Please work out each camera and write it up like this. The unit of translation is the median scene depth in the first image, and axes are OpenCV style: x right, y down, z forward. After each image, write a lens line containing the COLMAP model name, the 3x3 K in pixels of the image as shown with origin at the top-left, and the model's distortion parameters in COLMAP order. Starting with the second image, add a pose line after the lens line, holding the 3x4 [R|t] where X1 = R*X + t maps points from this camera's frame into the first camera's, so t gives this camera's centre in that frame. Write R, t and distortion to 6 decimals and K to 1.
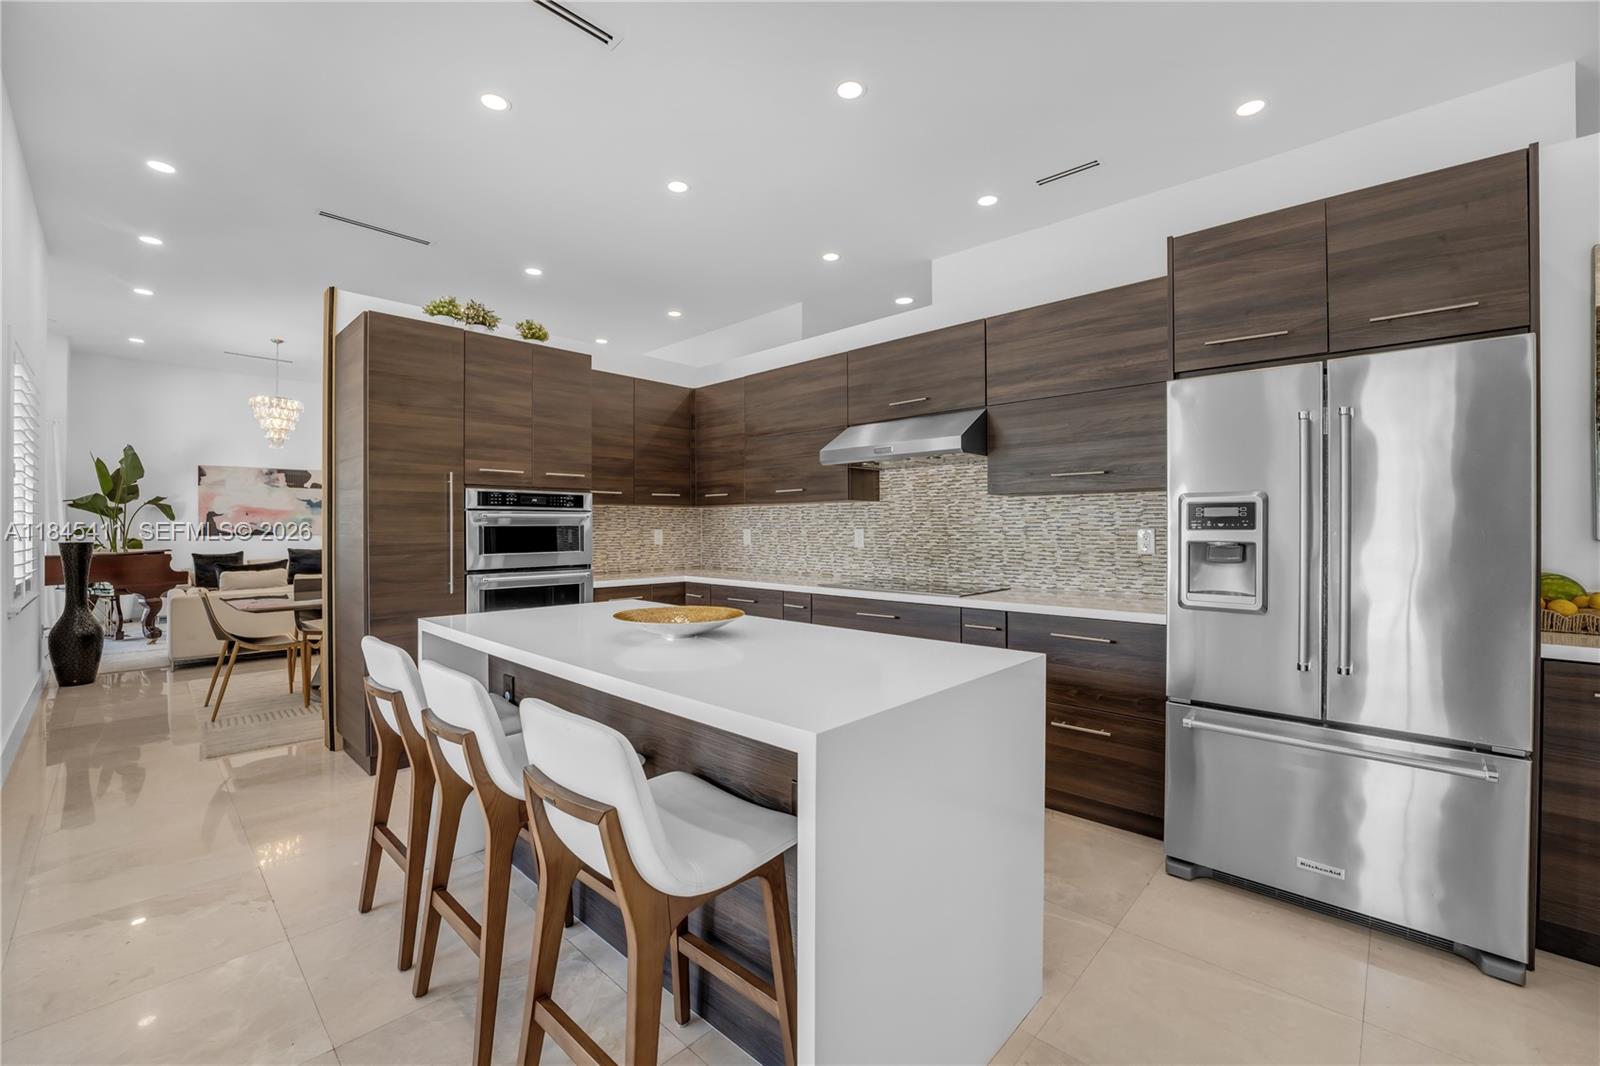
lens RADIAL K [[656.0, 0, 800.0], [0, 656.0, 533.0], [0, 0, 1]] dist [-0.001964, -0.000117]
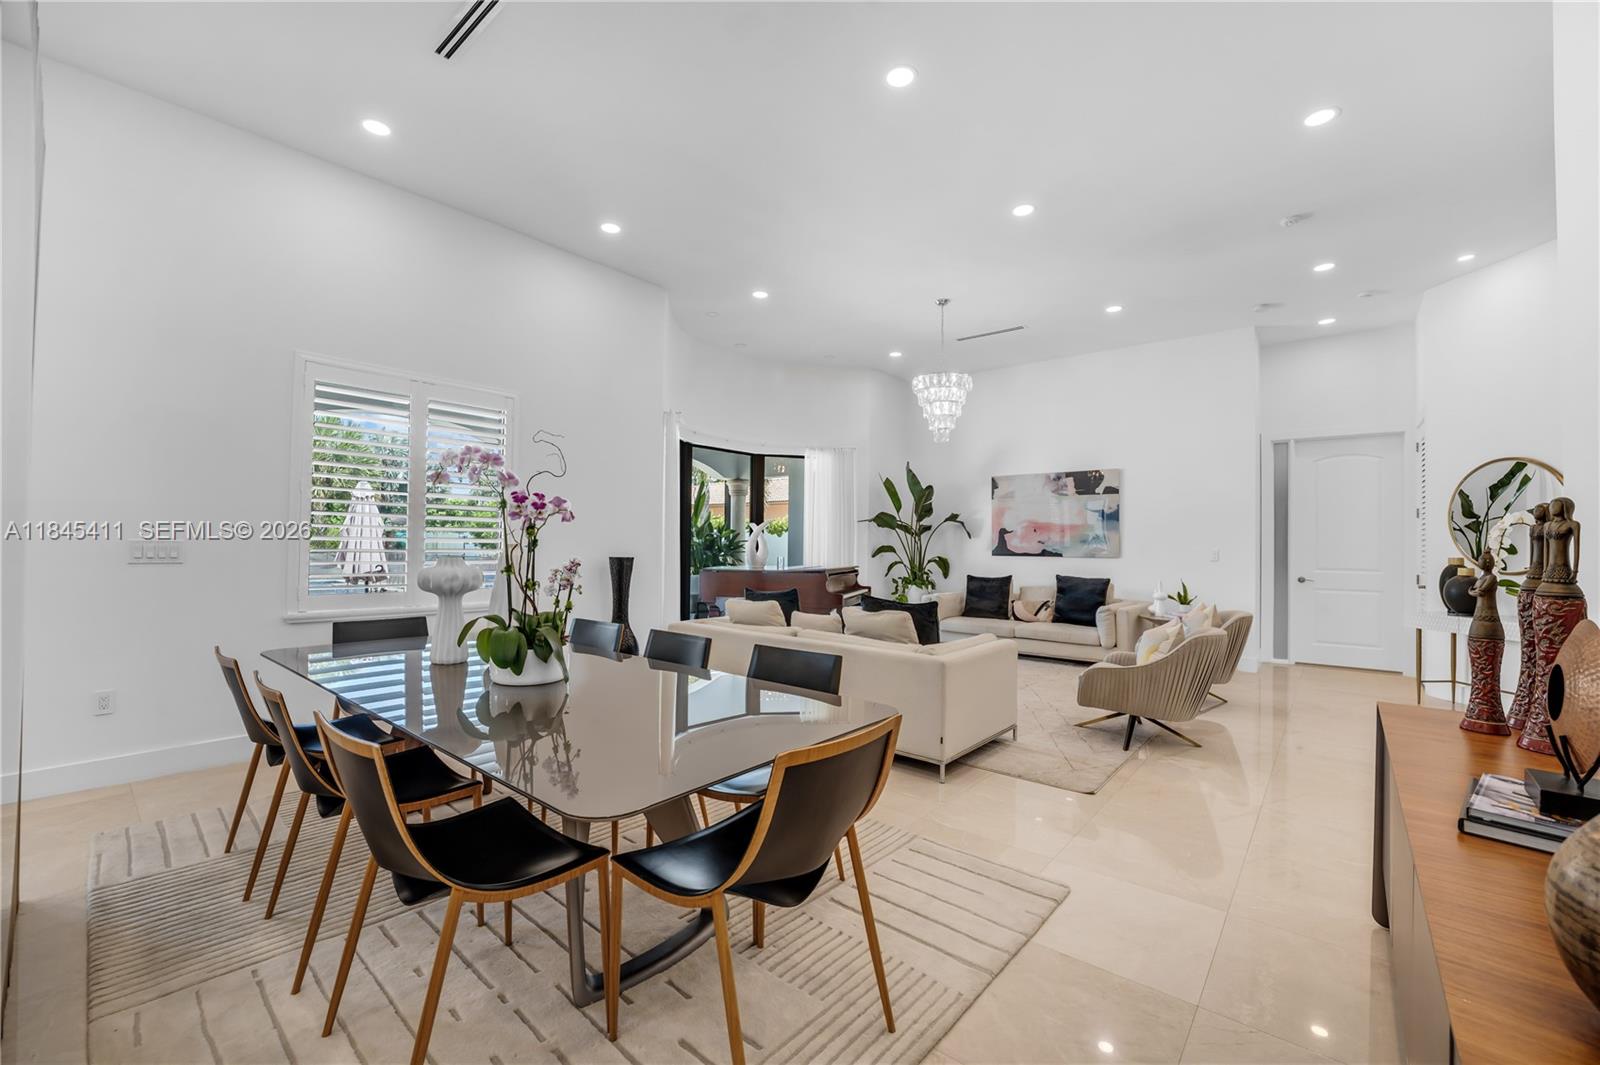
lens RADIAL K [[656.0, 0, 800.0], [0, 656.0, 532.5], [0, 0, 1]] dist [-0.001964, -0.000117]
pose [[0.036023, -0.016292, -0.999218, -0.035099], [-0.025415, 0.999529, -0.017213, -0.005064], [0.999028, 0.026016, 0.035592, 0.667877]]
